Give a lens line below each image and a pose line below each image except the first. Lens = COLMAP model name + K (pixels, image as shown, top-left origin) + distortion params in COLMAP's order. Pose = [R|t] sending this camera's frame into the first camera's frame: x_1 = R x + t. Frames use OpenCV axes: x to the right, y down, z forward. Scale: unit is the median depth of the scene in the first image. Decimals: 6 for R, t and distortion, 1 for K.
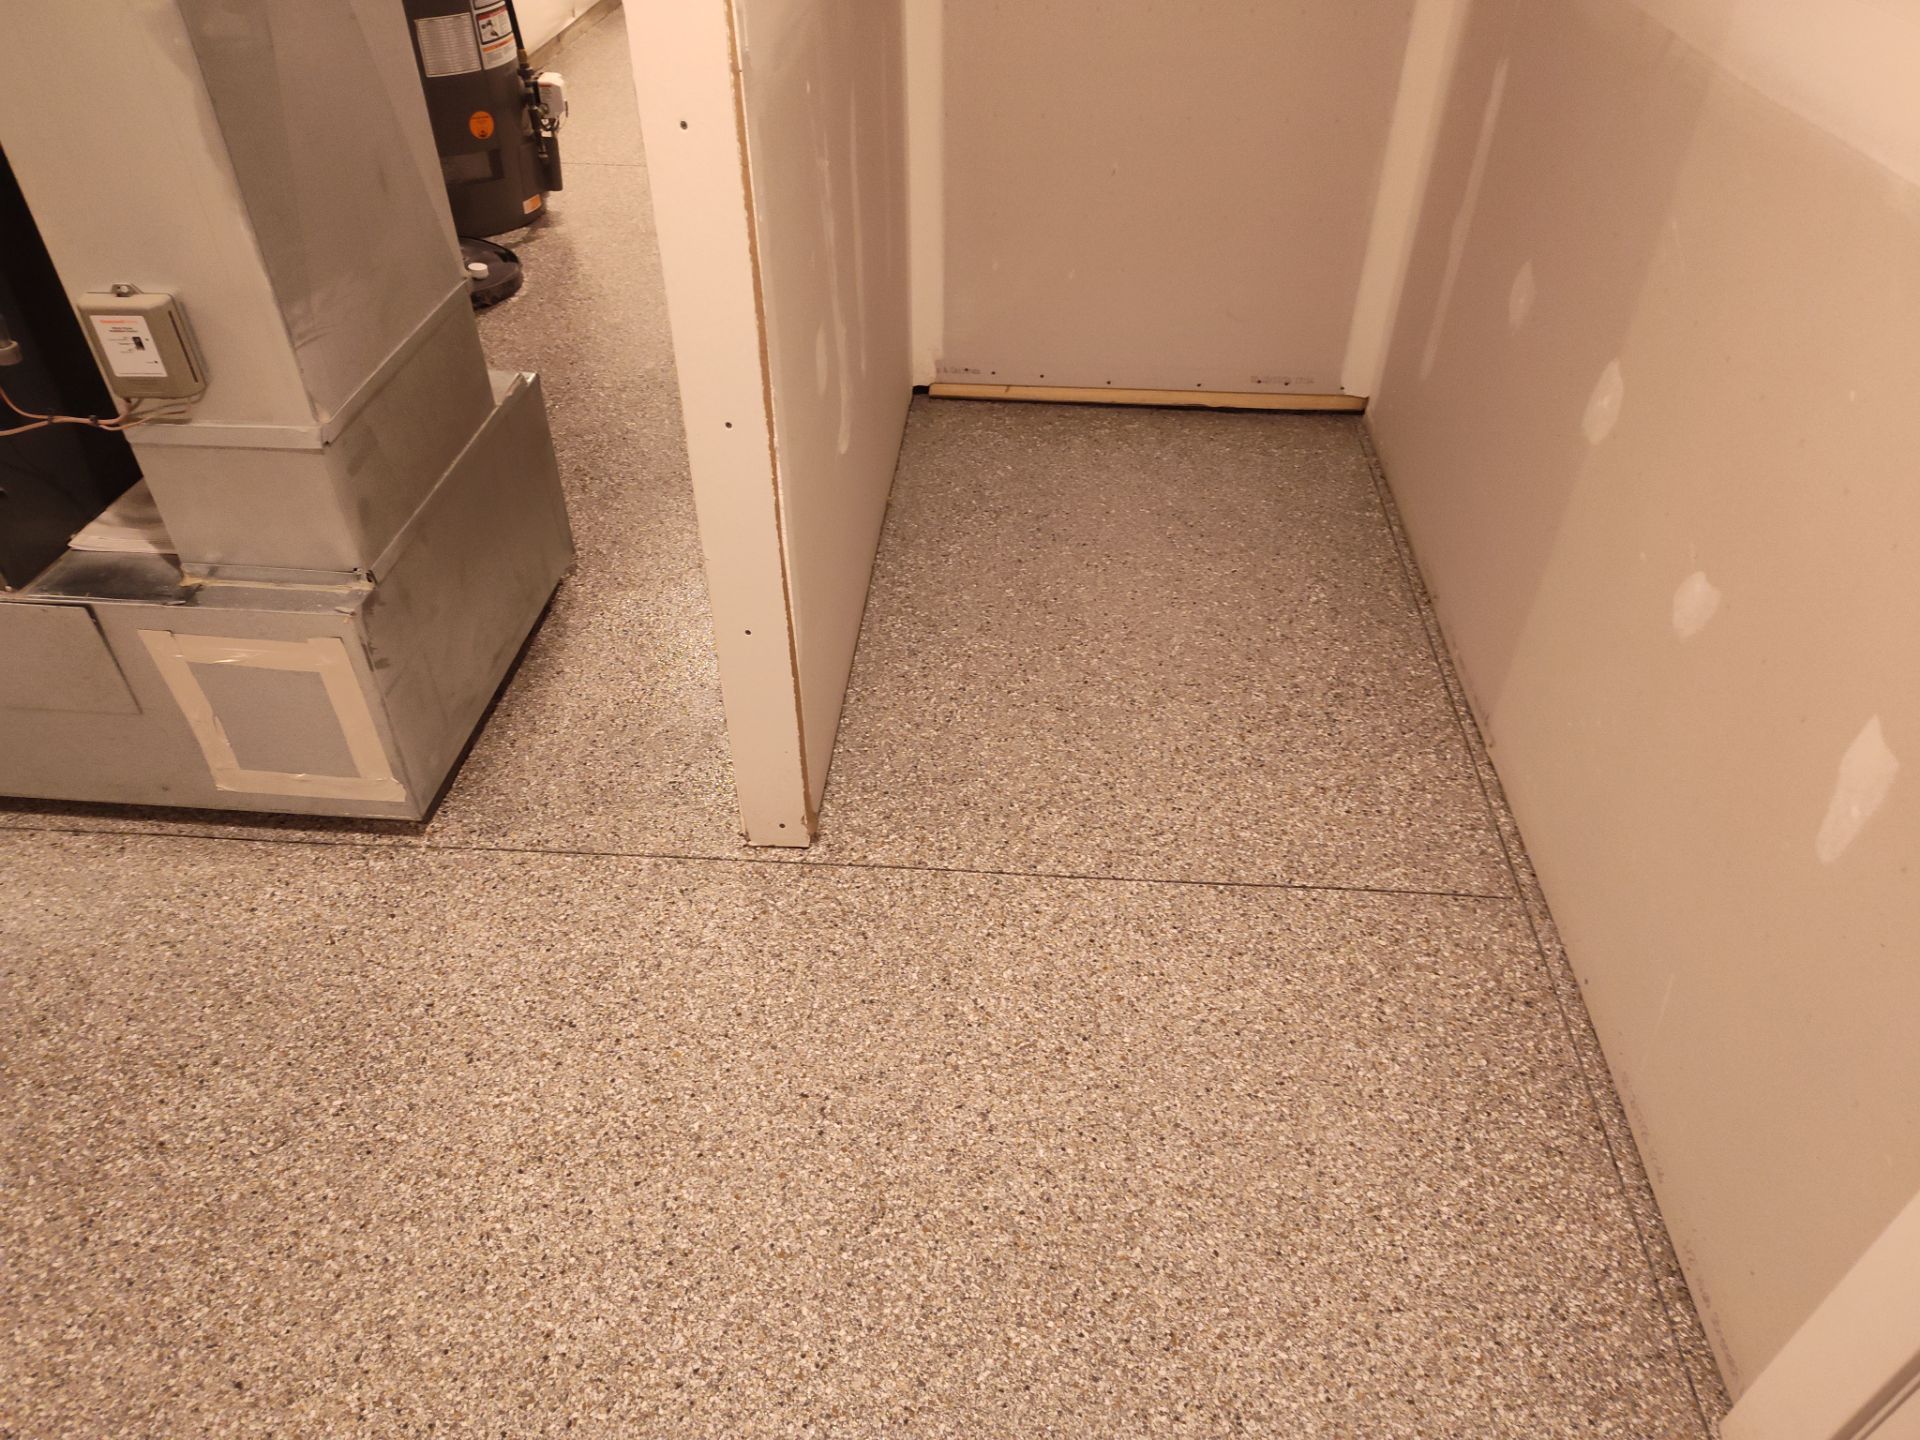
lens RADIAL K [[1297.6, 0, 959.7], [0, 1297.6, 705.1], [0, 0, 1]] dist [0.042821, -0.047420]
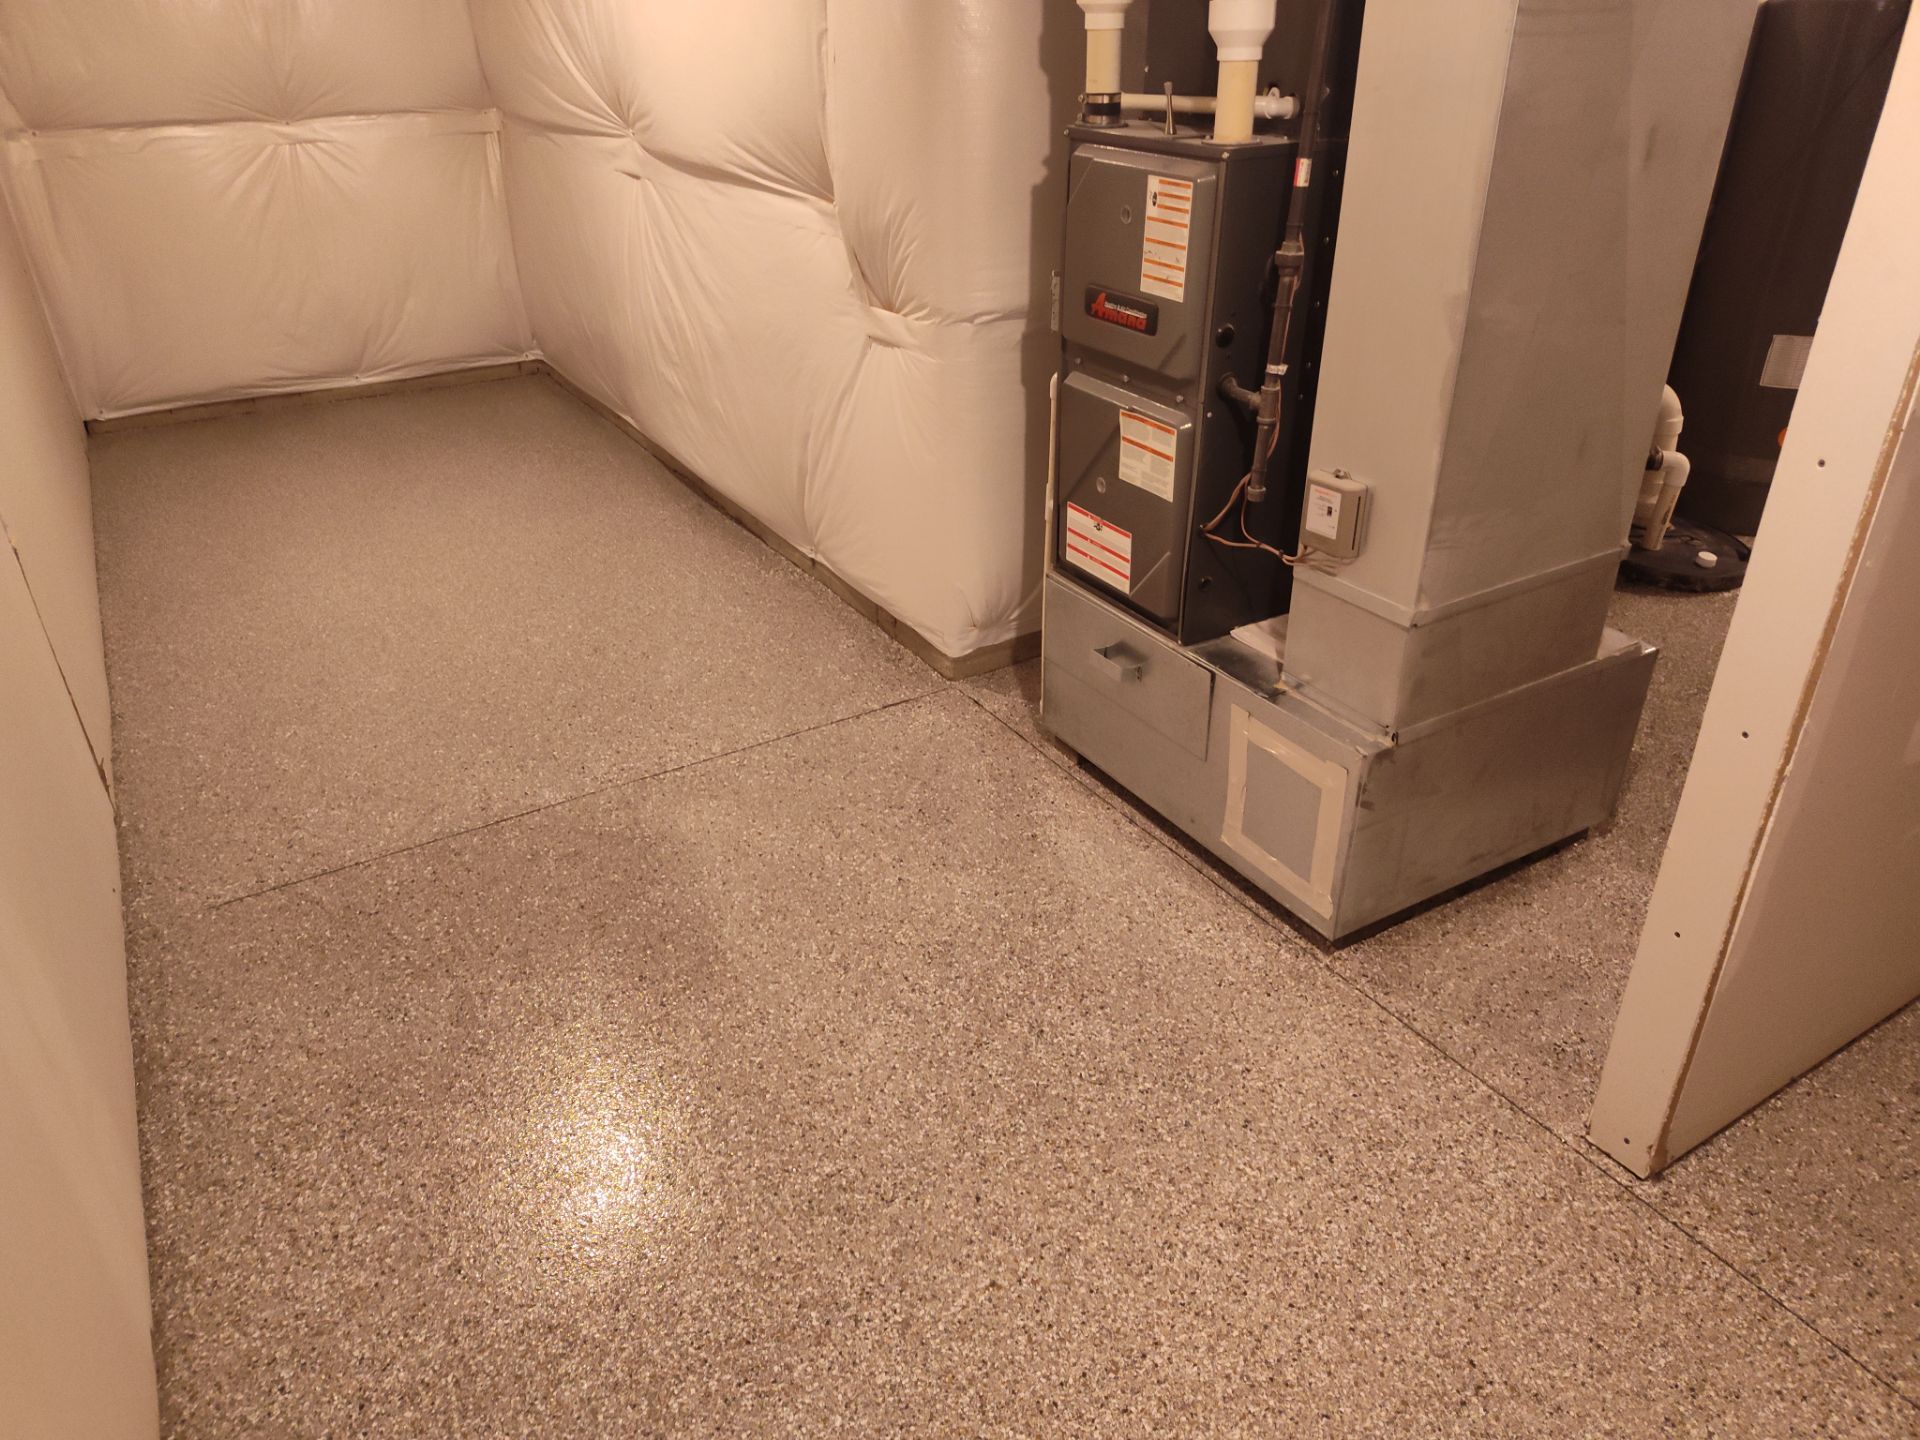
lens RADIAL K [[1297.6, 0, 967.2], [0, 1297.6, 711.1], [0, 0, 1]] dist [0.042821, -0.047420]
pose [[0.576276, 0.380092, -0.723489, 0.163638], [-0.501866, 0.863272, 0.053780, 0.012570], [0.645009, 0.332102, 0.688238, -0.074046]]
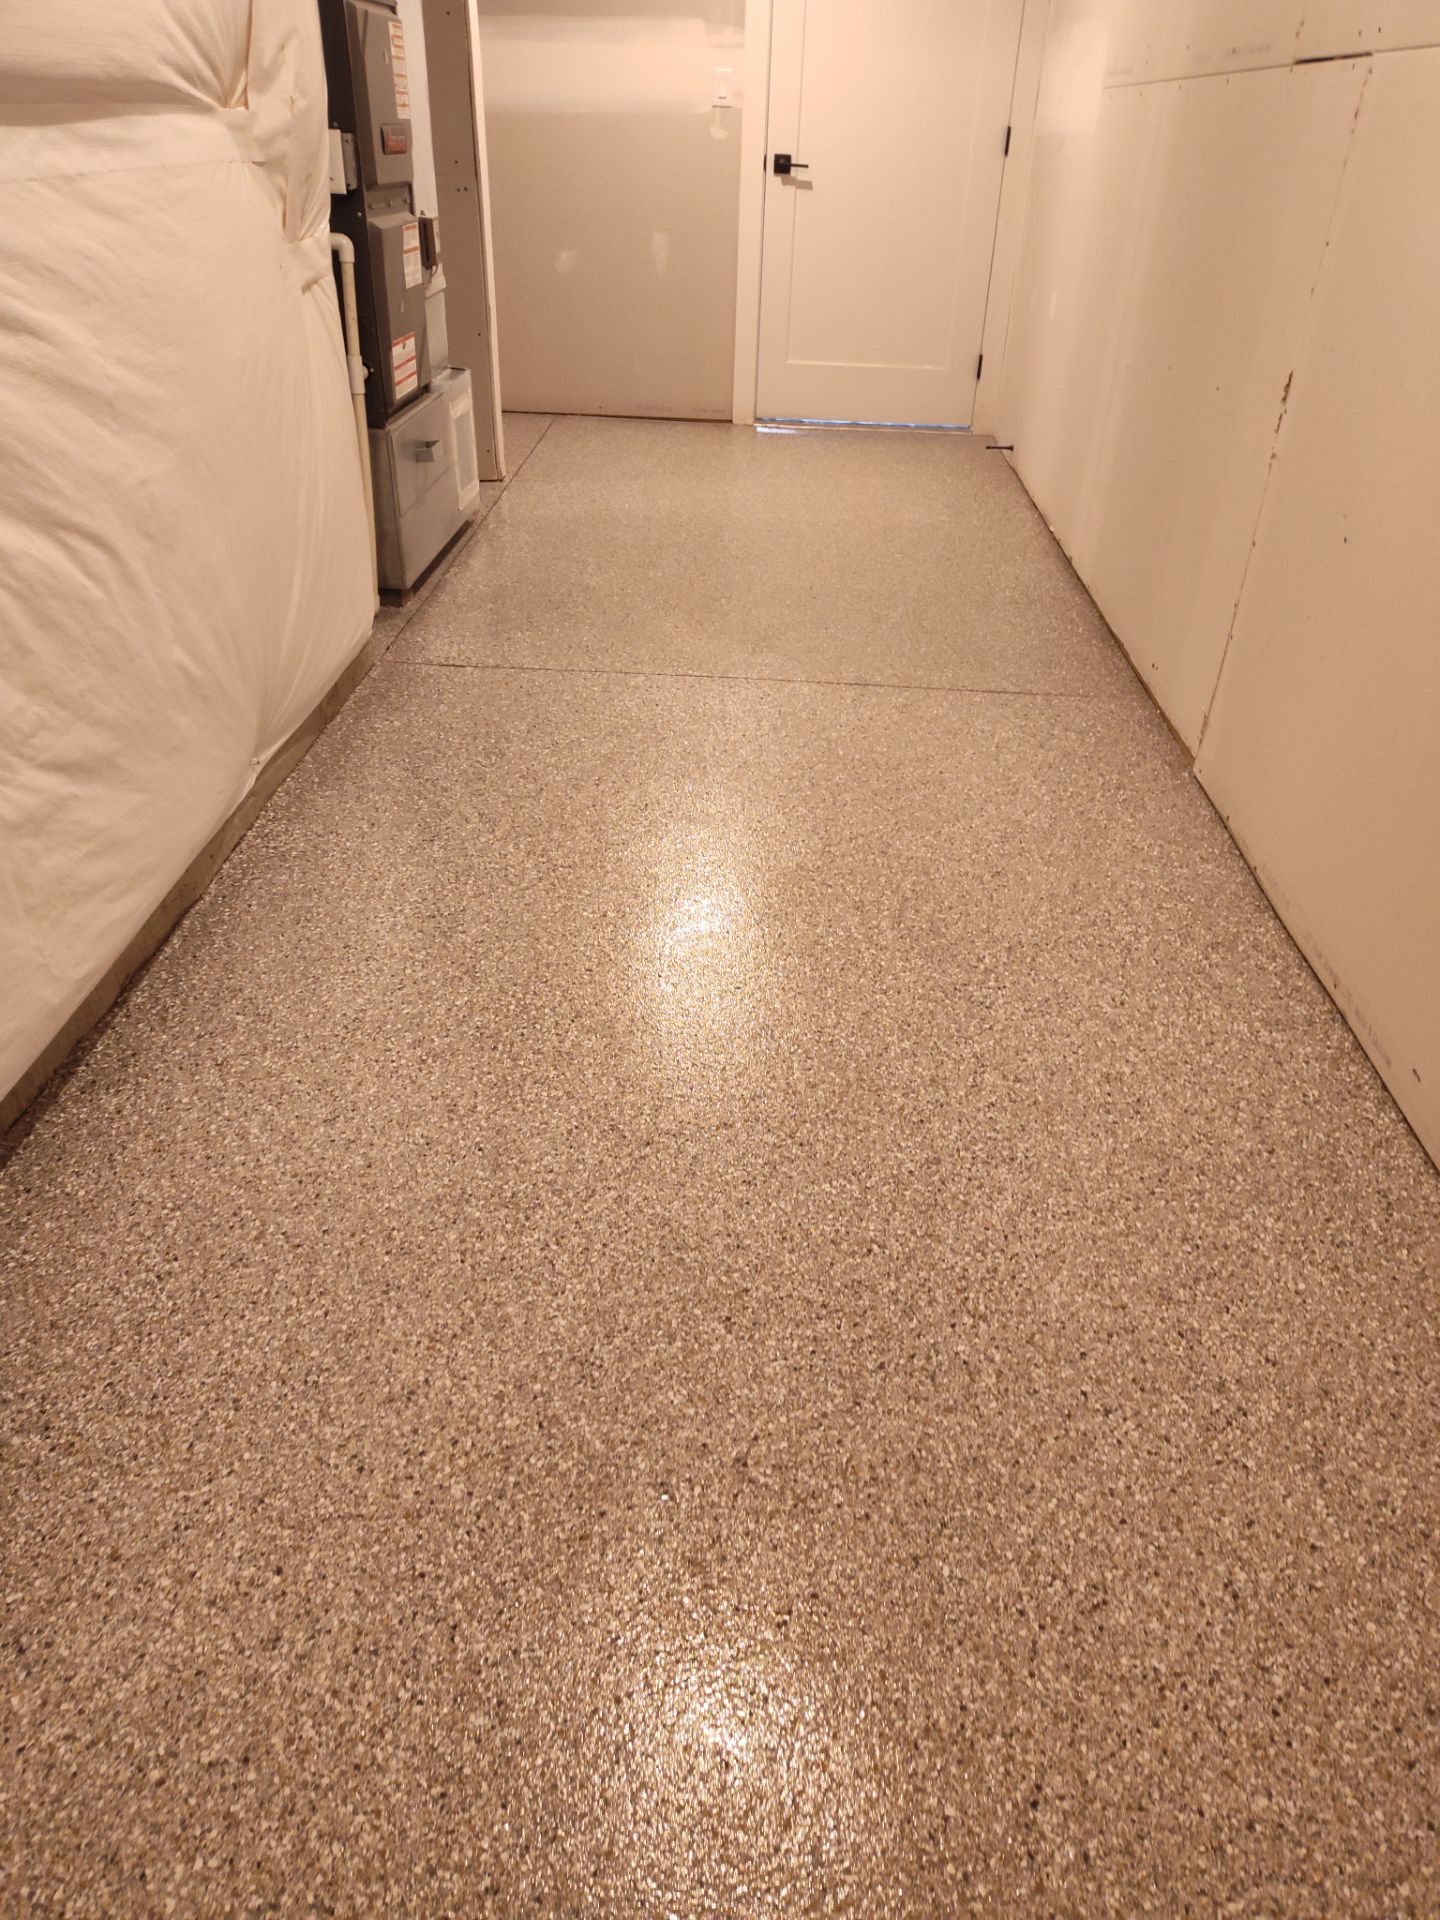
lens RADIAL K [[1297.6, 0, 720.7], [0, 1297.6, 973.0], [0, 0, 1]] dist [0.042821, -0.047420]
pose [[-0.014995, -0.561701, 0.827204, -2.635717], [0.600474, 0.656443, 0.456633, -0.142109], [-0.799504, 0.503562, 0.327443, 0.406425]]
